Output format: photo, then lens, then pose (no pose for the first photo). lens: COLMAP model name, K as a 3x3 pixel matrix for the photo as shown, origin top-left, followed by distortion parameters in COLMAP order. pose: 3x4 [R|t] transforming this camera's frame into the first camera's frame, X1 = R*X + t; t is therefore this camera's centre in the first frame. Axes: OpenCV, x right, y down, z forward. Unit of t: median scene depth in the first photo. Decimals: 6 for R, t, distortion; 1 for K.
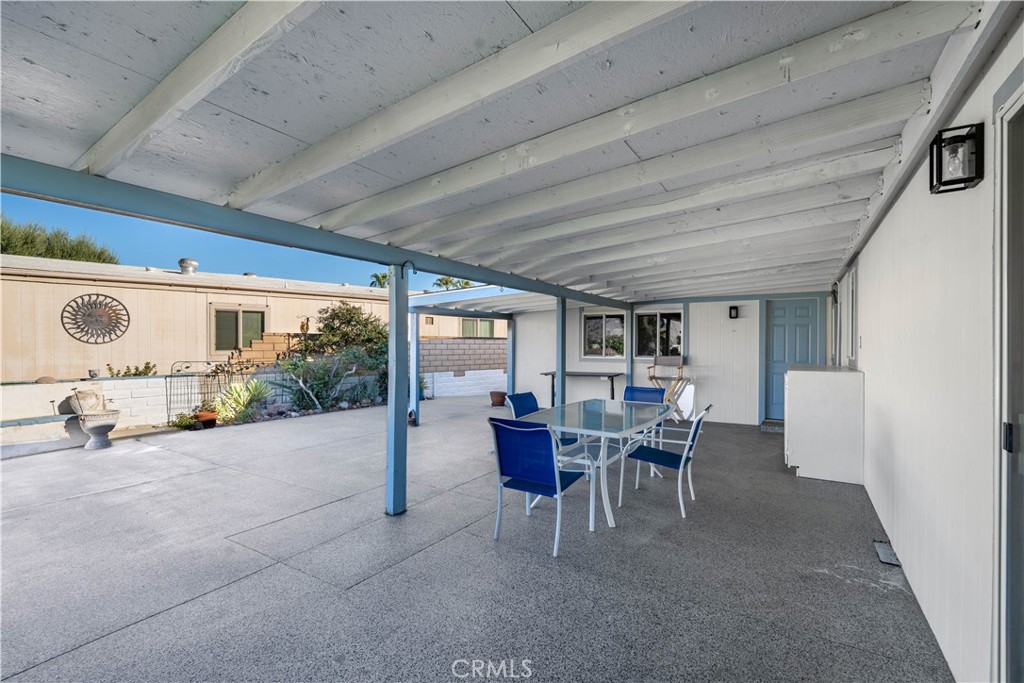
lens RADIAL K [[446.6, 0, 512.0], [0, 446.6, 341.5], [0, 0, 1]] dist [0.001886, 0.000201]
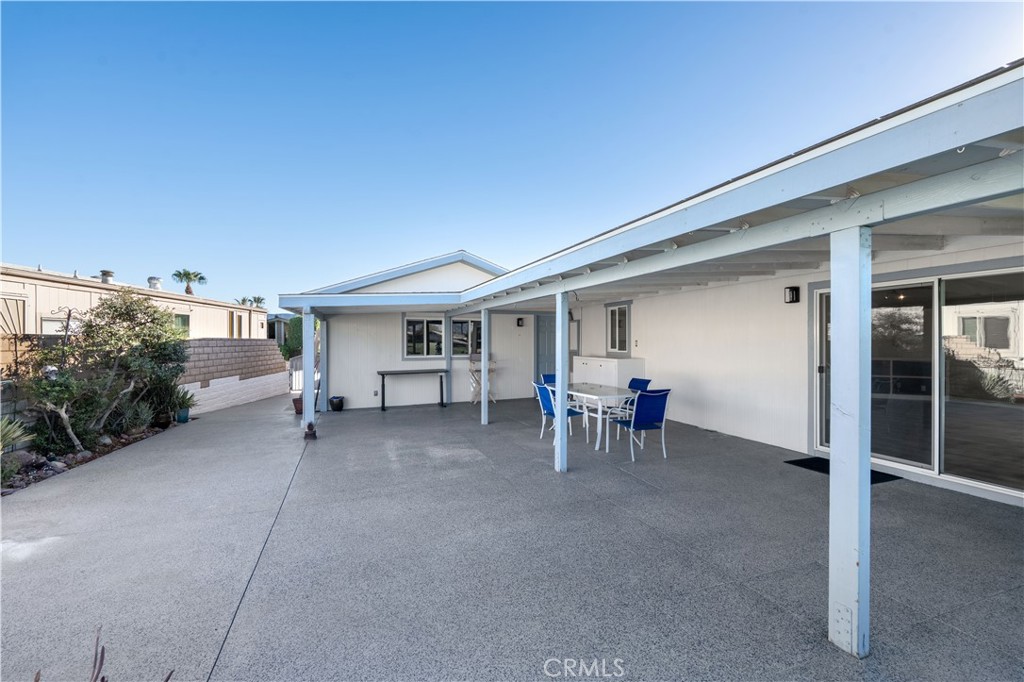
lens RADIAL K [[446.6, 0, 512.0], [0, 446.6, 341.0], [0, 0, 1]] dist [0.001886, 0.000201]
pose [[0.606237, -0.006209, 0.795259, -0.584761], [0.002676, 0.999980, 0.005767, -0.010816], [-0.795279, -0.001368, 0.606242, 0.115074]]
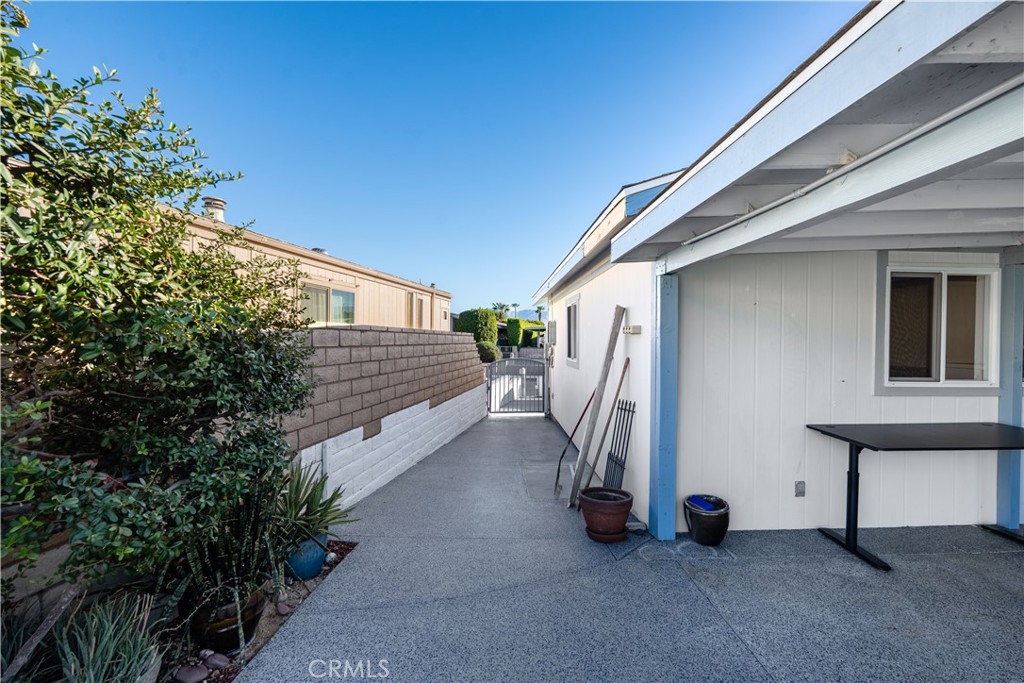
lens RADIAL K [[446.6, 0, 512.0], [0, 446.6, 341.5], [0, 0, 1]] dist [0.001886, 0.000201]
pose [[0.821126, -0.001320, 0.570745, -0.321250], [-0.005051, 0.999941, 0.009579, -0.002556], [-0.570724, -0.010749, 0.821072, 0.896866]]
